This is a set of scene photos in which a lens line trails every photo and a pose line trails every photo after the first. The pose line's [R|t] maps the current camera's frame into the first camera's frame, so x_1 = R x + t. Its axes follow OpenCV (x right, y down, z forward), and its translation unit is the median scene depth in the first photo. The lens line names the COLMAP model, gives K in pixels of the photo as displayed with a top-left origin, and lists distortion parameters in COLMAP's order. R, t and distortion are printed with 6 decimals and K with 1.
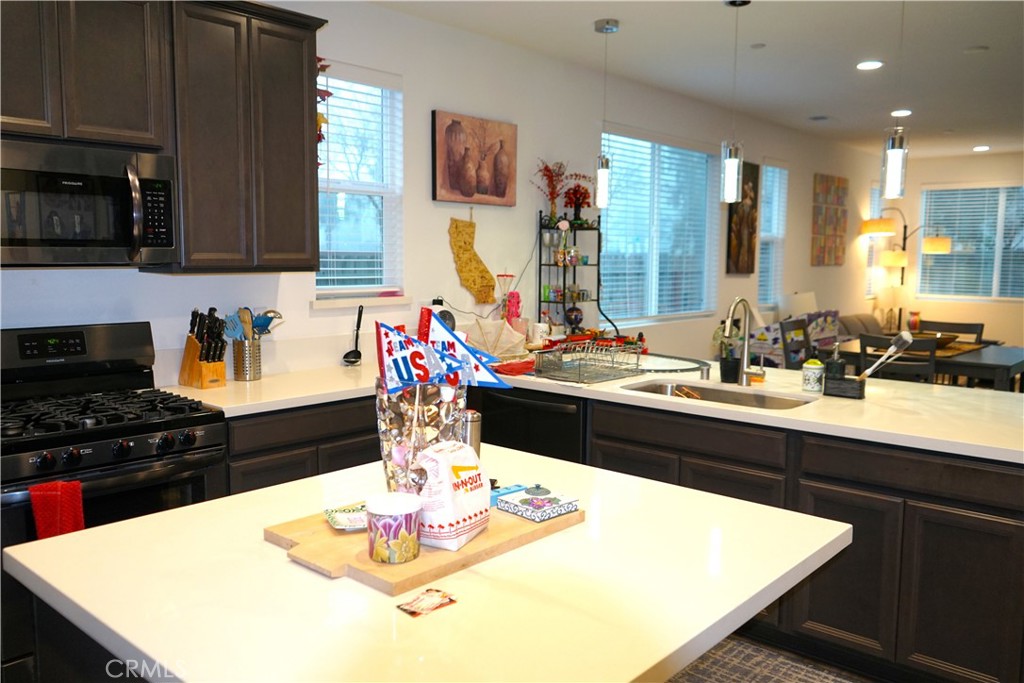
lens RADIAL K [[815.8, 0, 511.6], [0, 815.8, 338.3], [0, 0, 1]] dist [-0.009810, 0.012612]
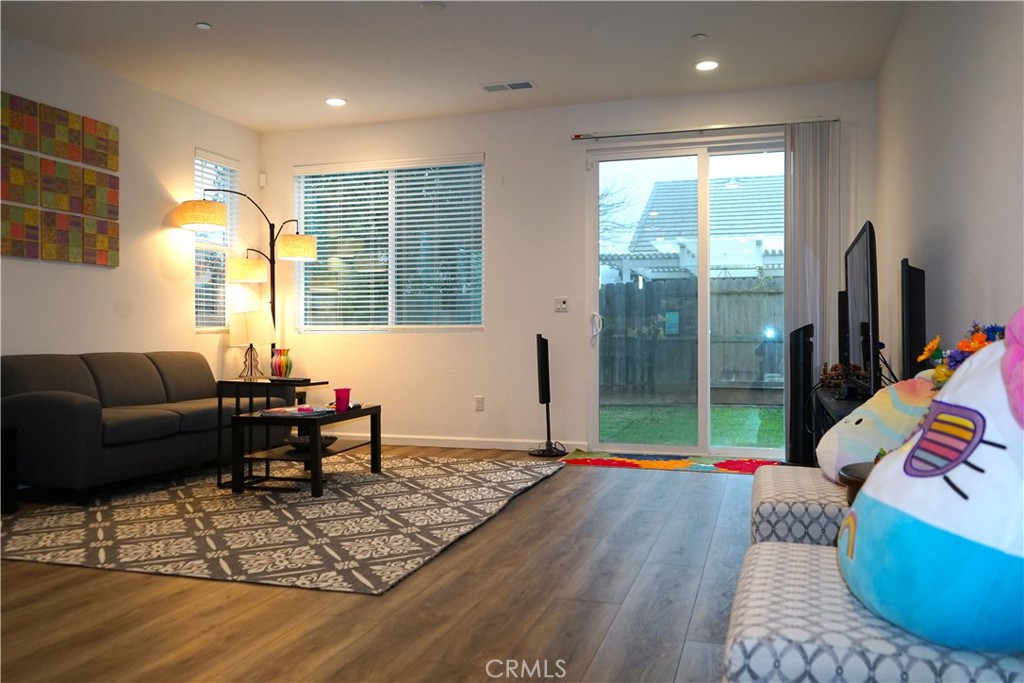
lens RADIAL K [[810.8, 0, 512.0], [0, 810.8, 339.6], [0, 0, 1]] dist [-0.014145, 0.001376]
pose [[0.914327, -0.010335, 0.404846, 0.776435], [0.050971, 0.994662, -0.089723, 0.056670], [-0.401757, 0.102672, 0.909972, 0.619241]]
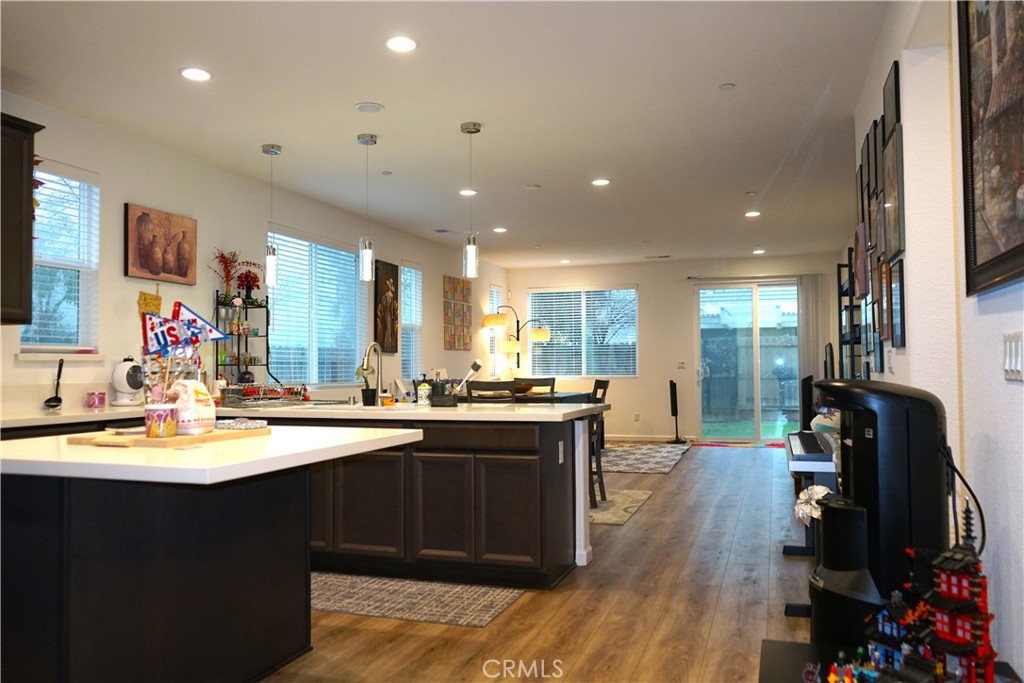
lens RADIAL K [[815.8, 0, 511.6], [0, 815.8, 338.3], [0, 0, 1]] dist [-0.009810, 0.012612]
pose [[0.918502, -0.001903, 0.395411, -0.041736], [0.056429, 0.990384, -0.126313, 0.092260], [-0.391368, 0.138332, 0.909778, -0.264420]]
